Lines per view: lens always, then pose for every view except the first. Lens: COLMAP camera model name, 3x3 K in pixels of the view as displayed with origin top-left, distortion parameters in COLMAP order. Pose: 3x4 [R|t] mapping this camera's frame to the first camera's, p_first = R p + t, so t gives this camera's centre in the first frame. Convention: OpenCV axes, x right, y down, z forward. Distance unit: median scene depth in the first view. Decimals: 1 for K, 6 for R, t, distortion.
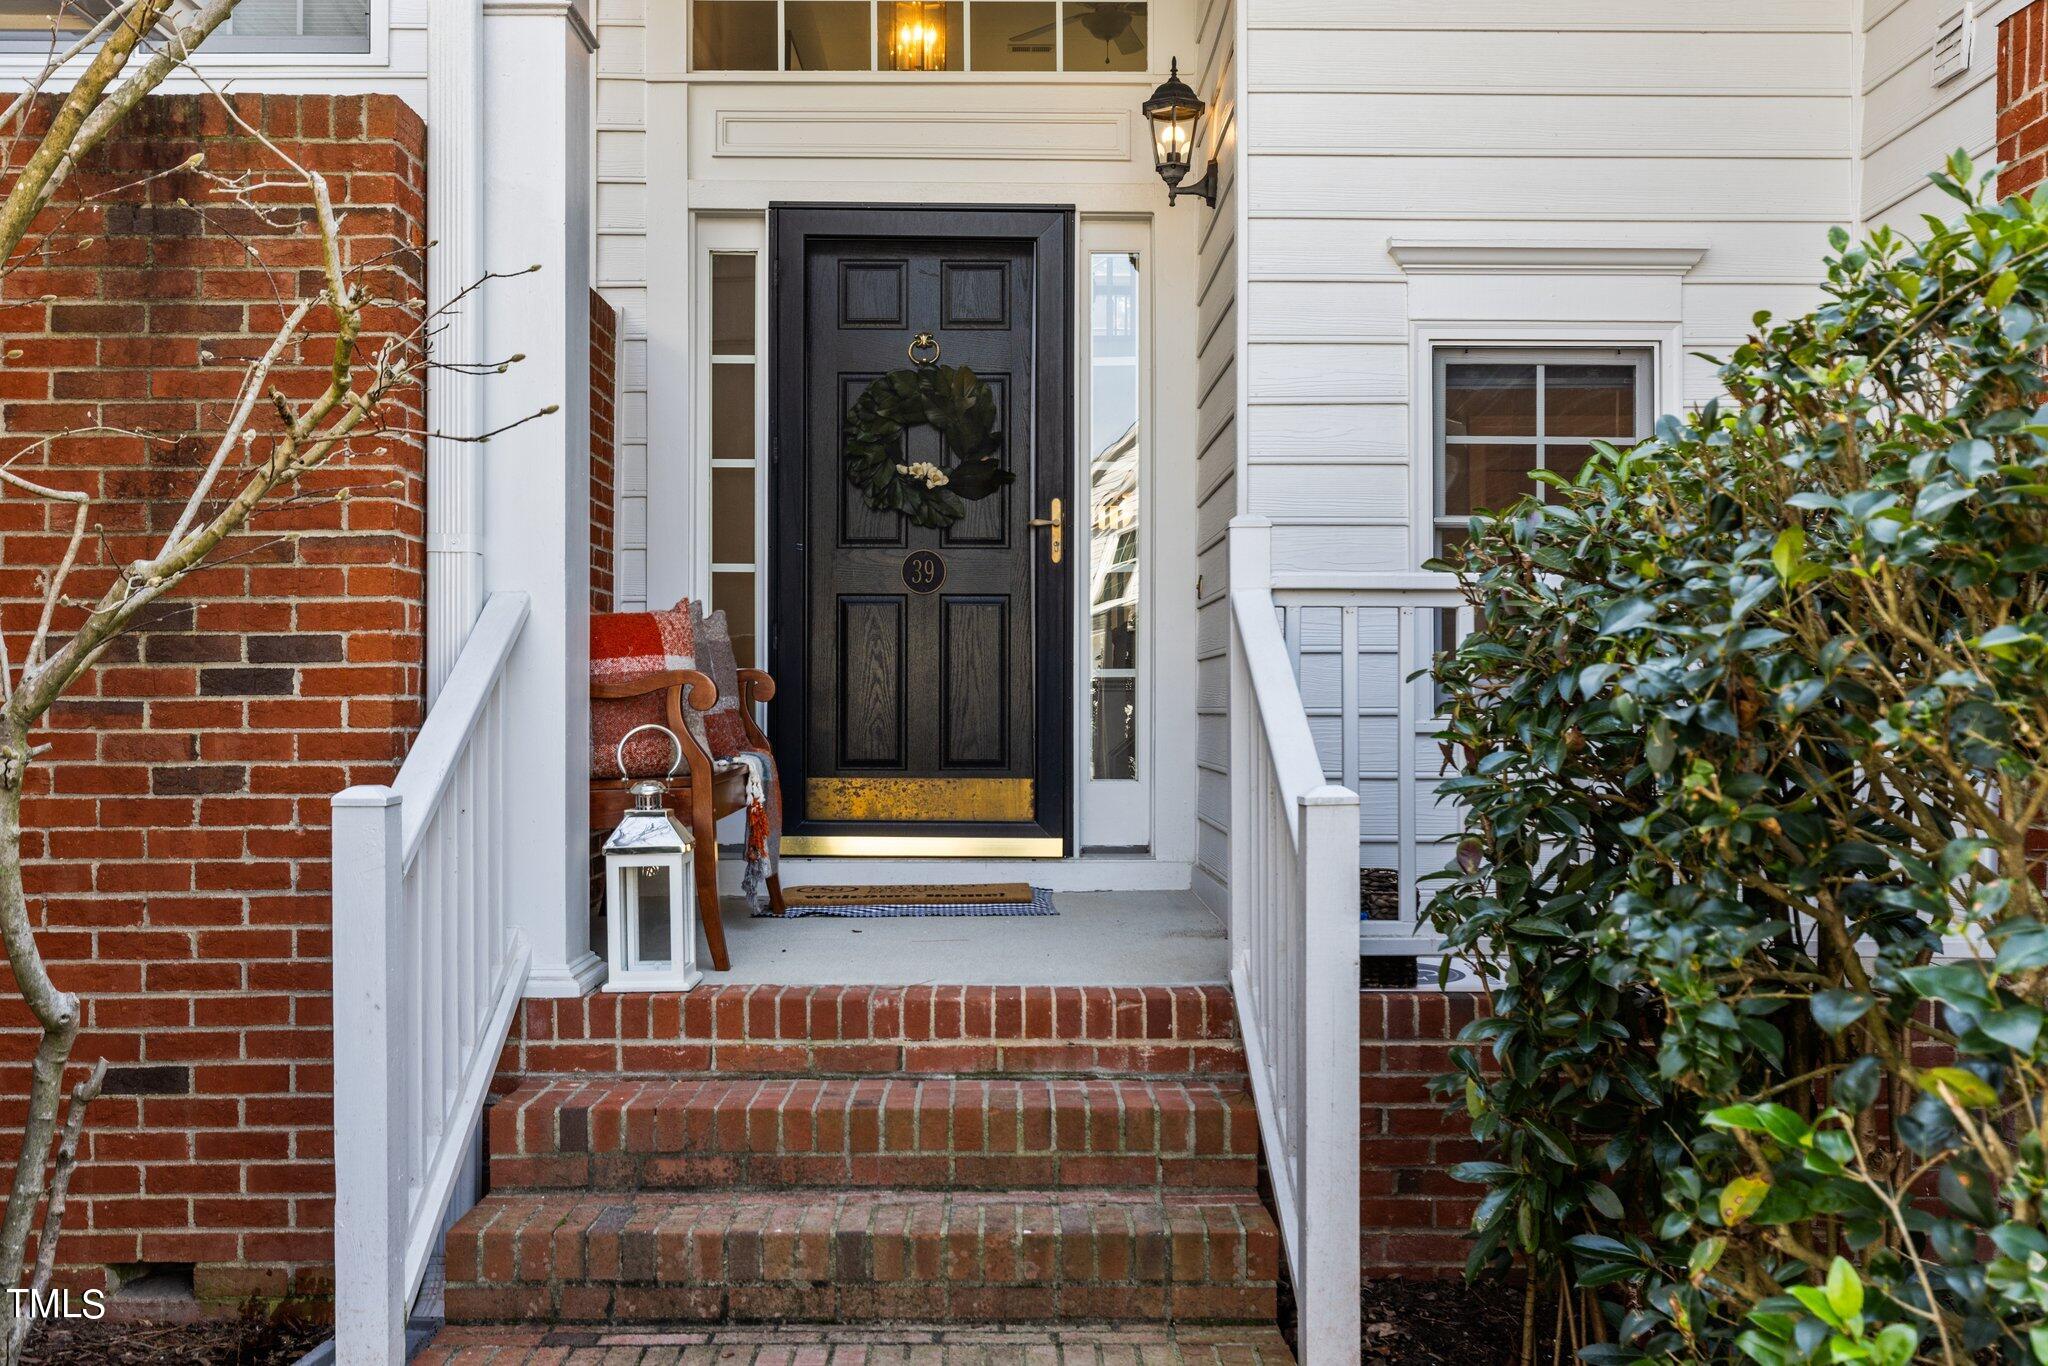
lens RADIAL K [[1970.5, 0, 1017.3], [0, 1970.5, 685.7], [0, 0, 1]] dist [0.001857, -0.001348]
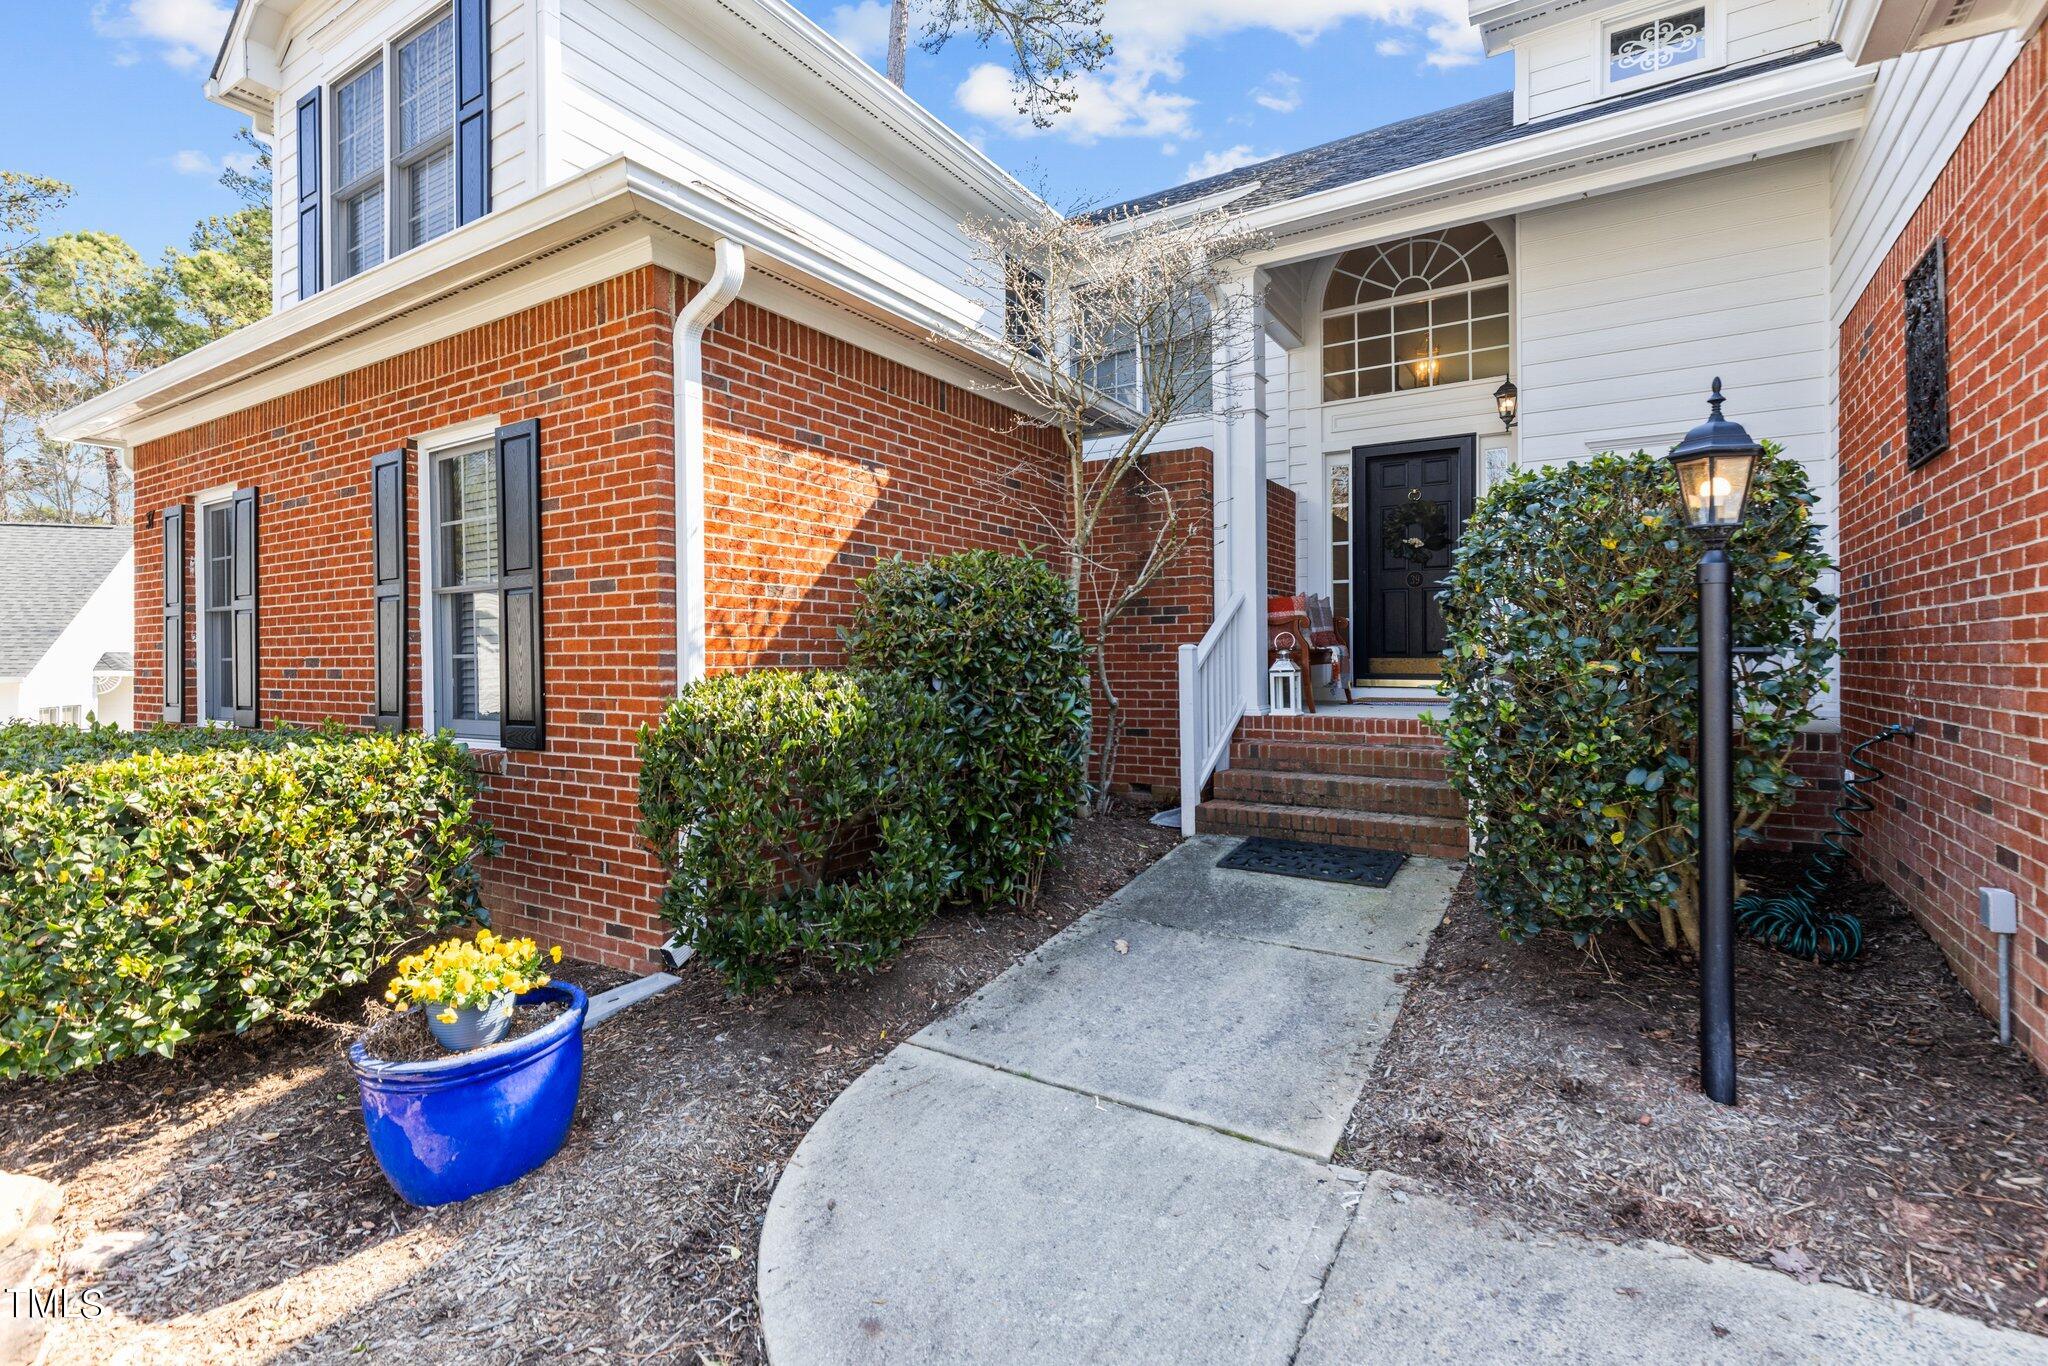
lens RADIAL K [[941.3, 0, 1026.3], [0, 941.3, 667.3], [0, 0, 1]] dist [0.006884, -0.000523]
pose [[0.843869, 0.000144, -0.536550, 0.235011], [0.011197, 0.999777, 0.017880, 0.038310], [0.536433, -0.021096, 0.843679, -0.424307]]
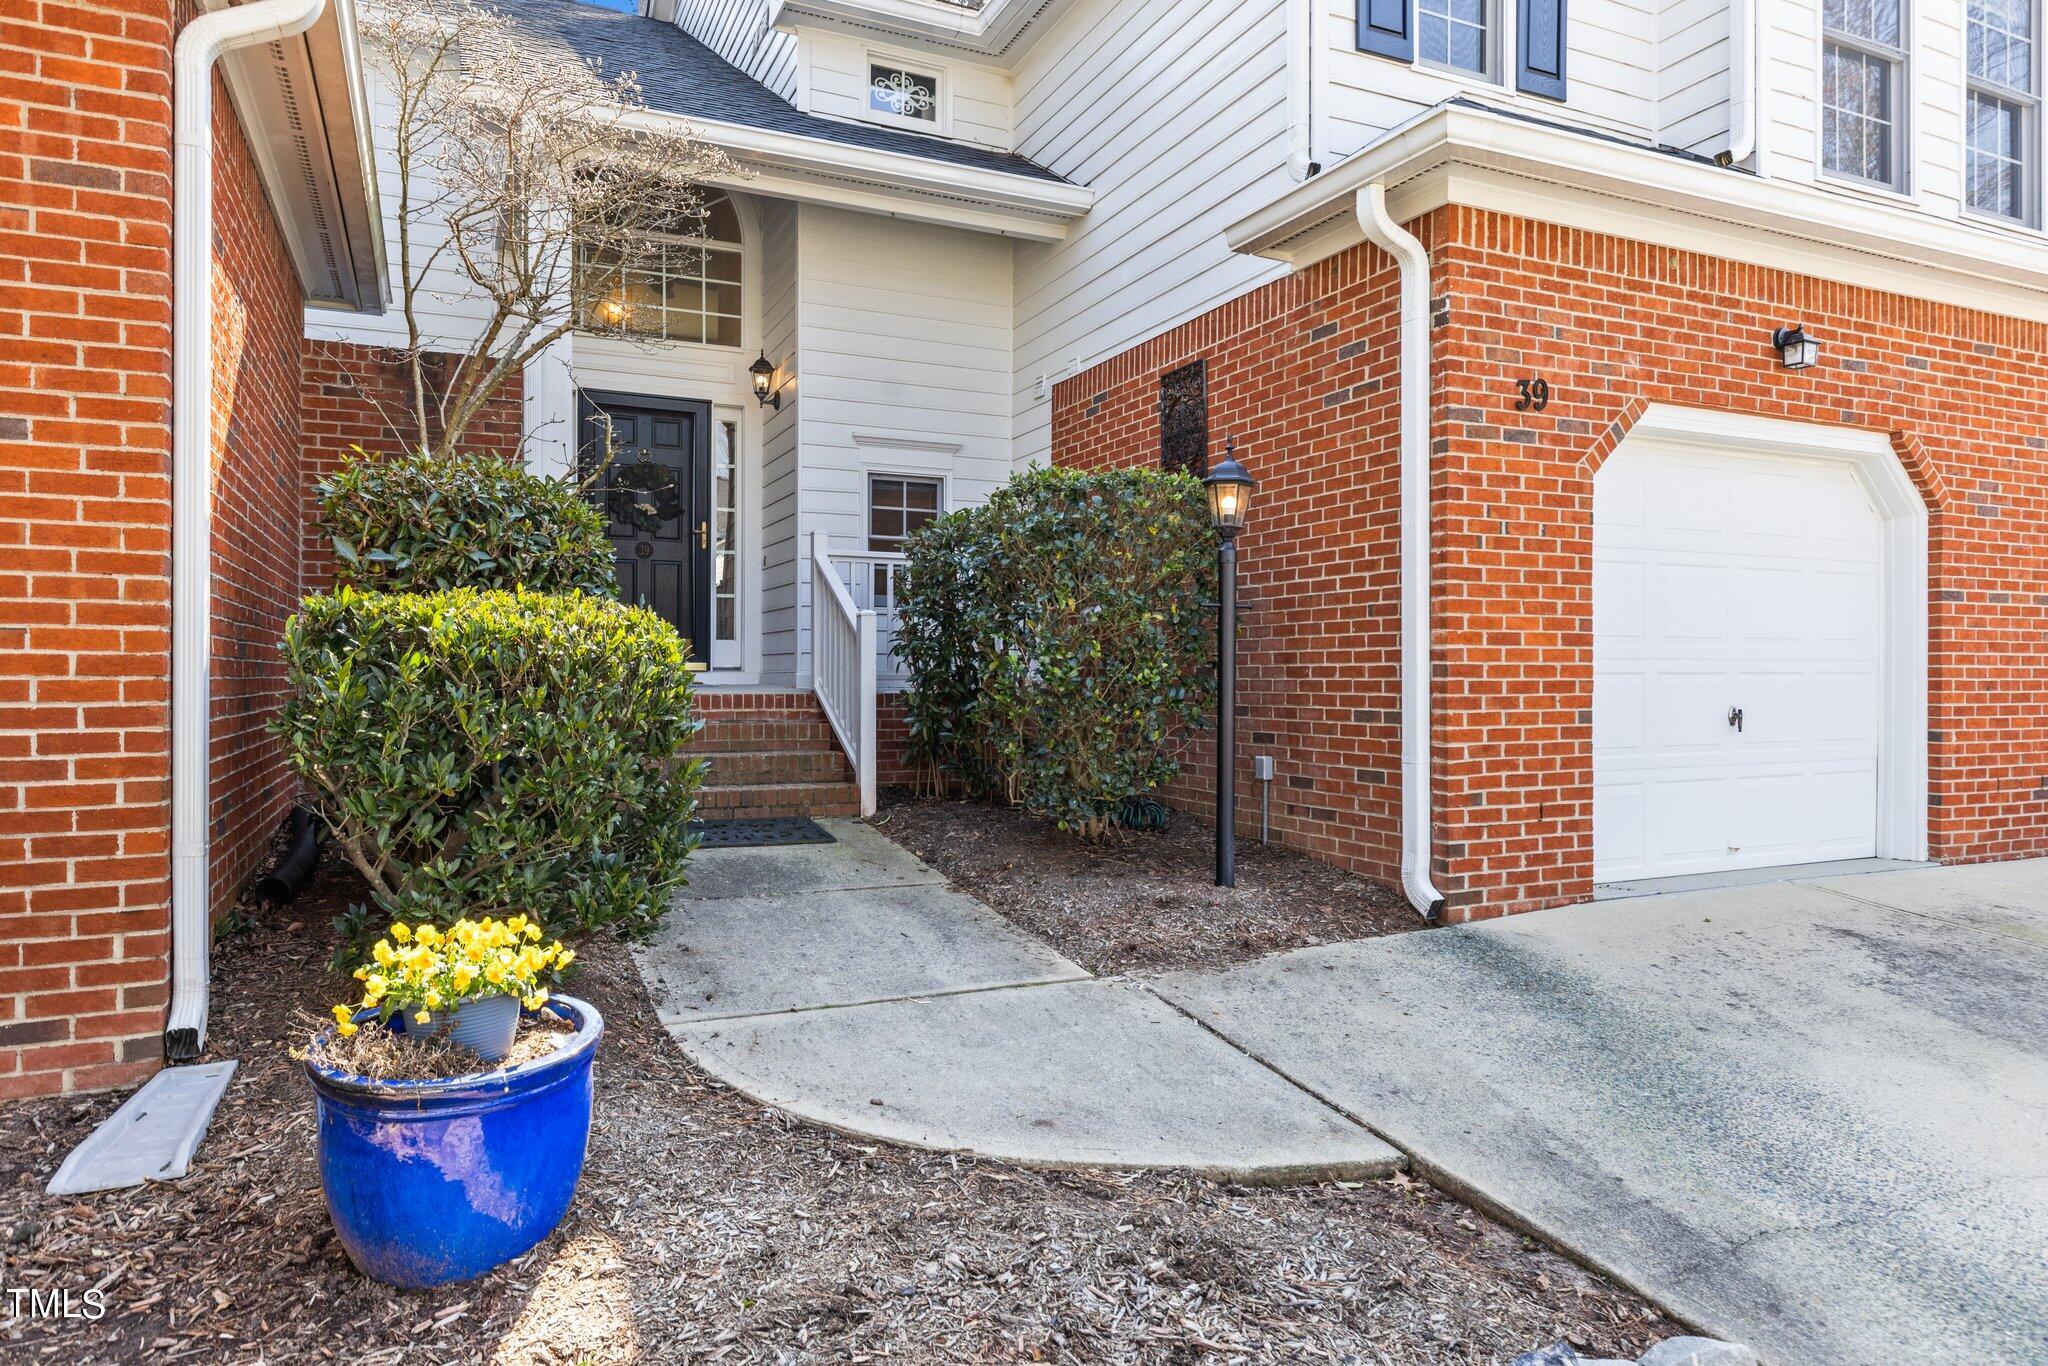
lens RADIAL K [[1269.3, 0, 1021.3], [0, 1269.3, 700.0], [0, 0, 1]] dist [0.003869, -0.001498]
pose [[0.912651, -0.007376, 0.408674, -0.319831], [-0.005081, 0.999555, 0.029387, 0.091791], [-0.408709, -0.028896, 0.912207, -0.711675]]
